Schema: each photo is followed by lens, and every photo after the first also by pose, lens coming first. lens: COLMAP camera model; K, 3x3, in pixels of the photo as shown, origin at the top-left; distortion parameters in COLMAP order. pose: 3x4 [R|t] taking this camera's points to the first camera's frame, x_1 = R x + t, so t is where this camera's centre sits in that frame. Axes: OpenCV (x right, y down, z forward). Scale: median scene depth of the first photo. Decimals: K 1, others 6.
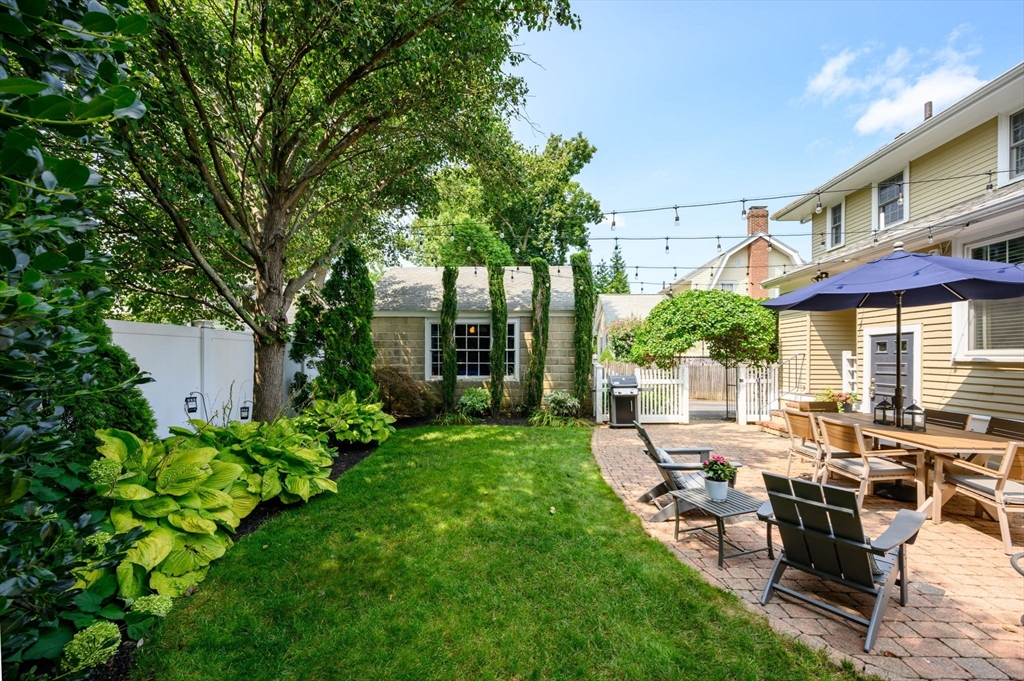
lens RADIAL K [[410.0, 0, 517.8], [0, 410.0, 358.7], [0, 0, 1]] dist [-0.000310, -0.000045]
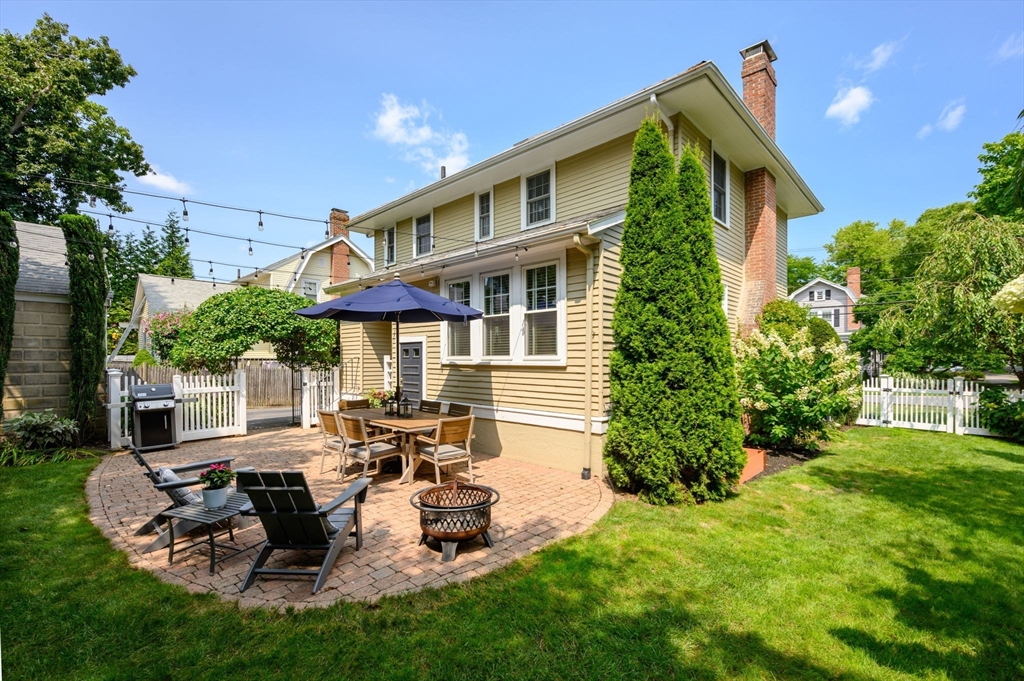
lens RADIAL K [[447.0, 0, 517.7], [0, 447.0, 359.5], [0, 0, 1]] dist [0.000484, 0.000111]
pose [[0.637235, -0.003197, 0.770663, 0.040813], [0.003870, 0.999992, 0.000949, -0.005646], [-0.770660, 0.002378, 0.637242, -0.092611]]
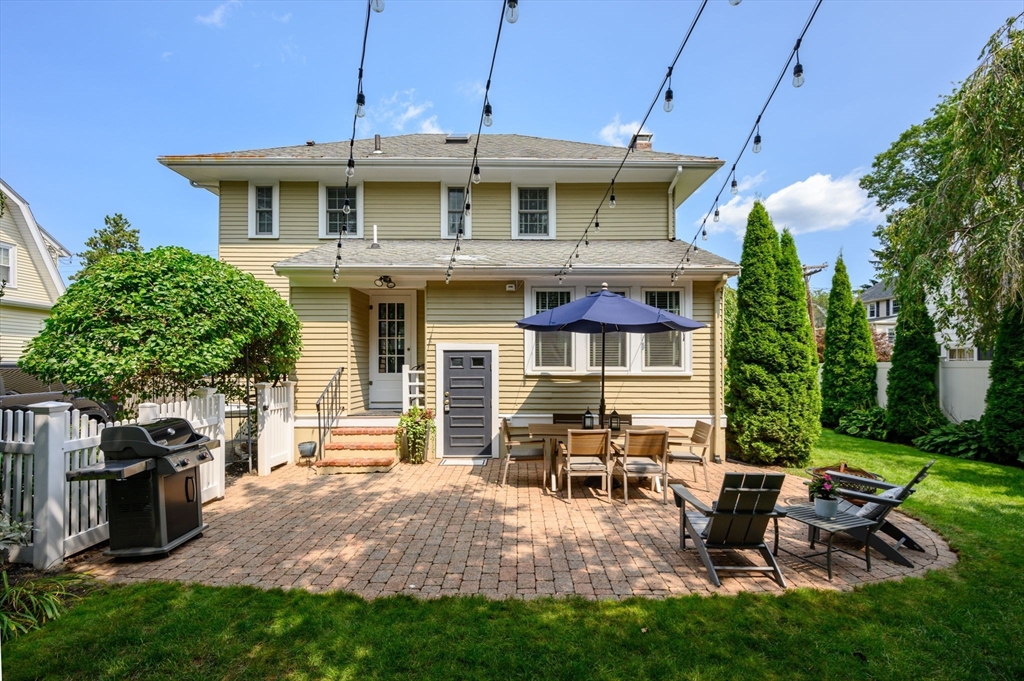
lens RADIAL K [[474.3, 0, 513.8], [0, 474.3, 346.6], [0, 0, 1]] dist [0.000298, -0.000017]
pose [[-0.060861, 0.030654, 0.997675, -0.249302], [0.000950, 0.999530, -0.030653, -0.022223], [-0.998146, -0.000918, -0.060862, 0.667882]]
